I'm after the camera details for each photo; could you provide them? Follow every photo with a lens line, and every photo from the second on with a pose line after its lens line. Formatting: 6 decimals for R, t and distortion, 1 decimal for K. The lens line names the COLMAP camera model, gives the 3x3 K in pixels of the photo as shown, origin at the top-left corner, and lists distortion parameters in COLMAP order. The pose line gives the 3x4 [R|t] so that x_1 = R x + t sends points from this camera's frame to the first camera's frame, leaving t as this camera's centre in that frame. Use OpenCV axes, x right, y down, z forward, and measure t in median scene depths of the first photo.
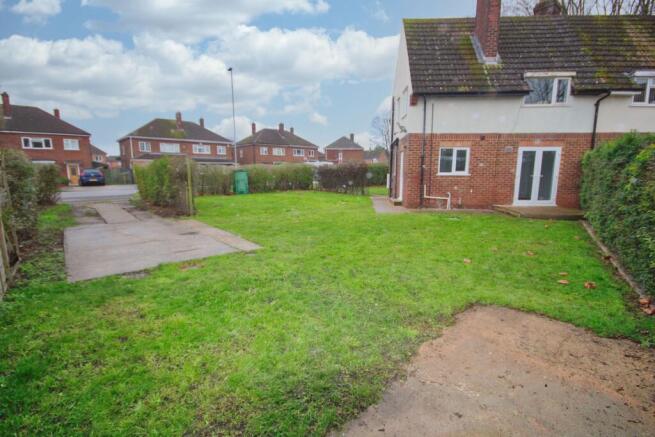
lens RADIAL K [[304.6, 0, 325.3], [0, 304.6, 218.1], [0, 0, 1]] dist [0.001397, -0.008927]
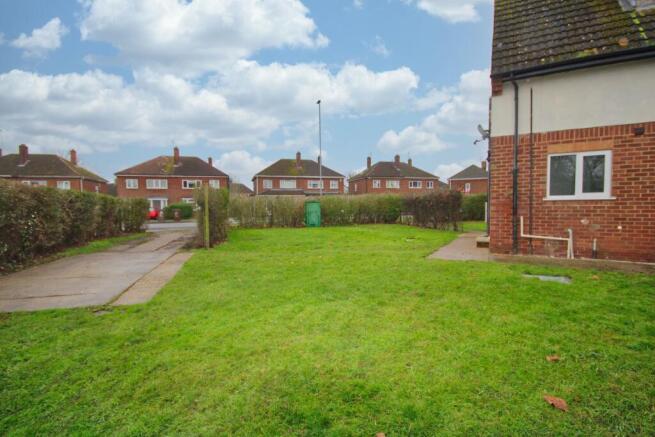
lens RADIAL K [[304.6, 0, 323.6], [0, 304.6, 218.1], [0, 0, 1]] dist [0.001397, -0.008927]
pose [[0.907201, 0.005853, -0.420658, 0.222598], [-0.053622, 0.993357, -0.101820, -0.021120], [0.417267, 0.114927, 0.901488, 0.279586]]
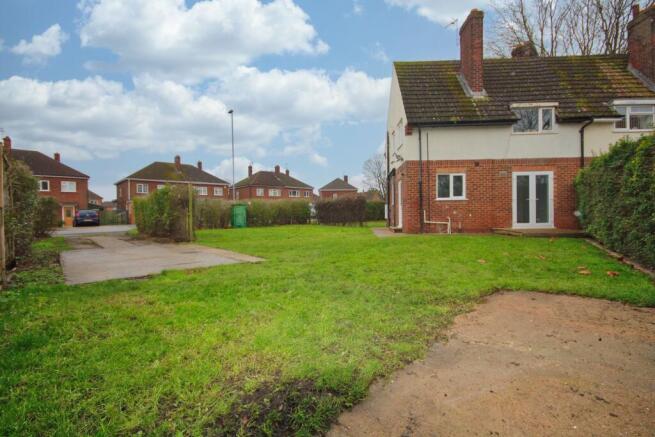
lens RADIAL K [[304.6, 0, 325.5], [0, 304.6, 218.3], [0, 0, 1]] dist [0.001397, -0.008927]
pose [[0.999669, -0.016465, 0.019762, -0.021237], [0.019075, 0.989953, -0.140107, 0.053290], [-0.017257, 0.140437, 0.989939, 0.009188]]
